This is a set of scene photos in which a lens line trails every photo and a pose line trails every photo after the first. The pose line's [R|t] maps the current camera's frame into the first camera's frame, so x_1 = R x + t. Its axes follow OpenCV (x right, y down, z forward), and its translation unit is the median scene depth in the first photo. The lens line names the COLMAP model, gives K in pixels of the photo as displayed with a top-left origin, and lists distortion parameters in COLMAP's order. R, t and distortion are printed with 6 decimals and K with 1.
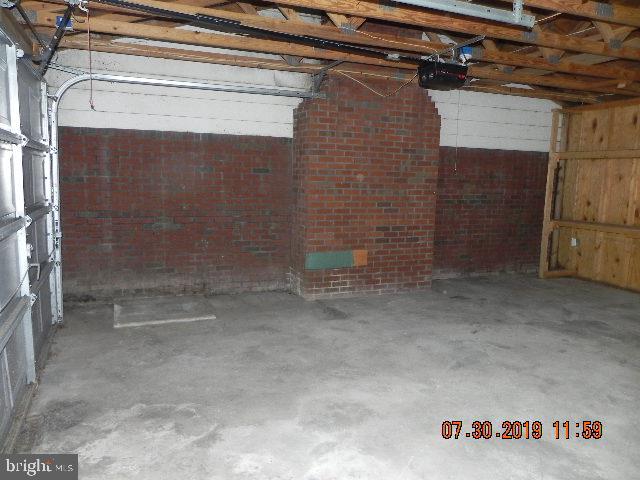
lens RADIAL K [[485.9, 0, 318.8], [0, 485.9, 238.3], [0, 0, 1]] dist [-0.005741, -0.003112]
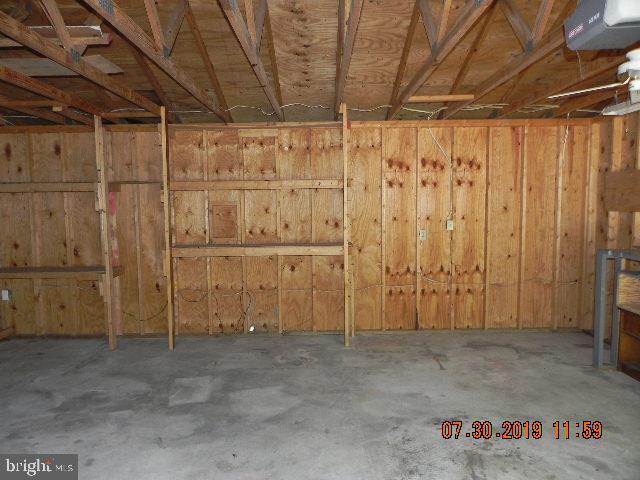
lens RADIAL K [[485.9, 0, 317.9], [0, 485.9, 244.4], [0, 0, 1]] dist [-0.005741, -0.003112]
pose [[0.388617, -0.102253, 0.915708, 0.000887], [0.138106, 0.989060, 0.051833, -0.049182], [-0.910991, 0.106321, 0.398487, 0.215931]]
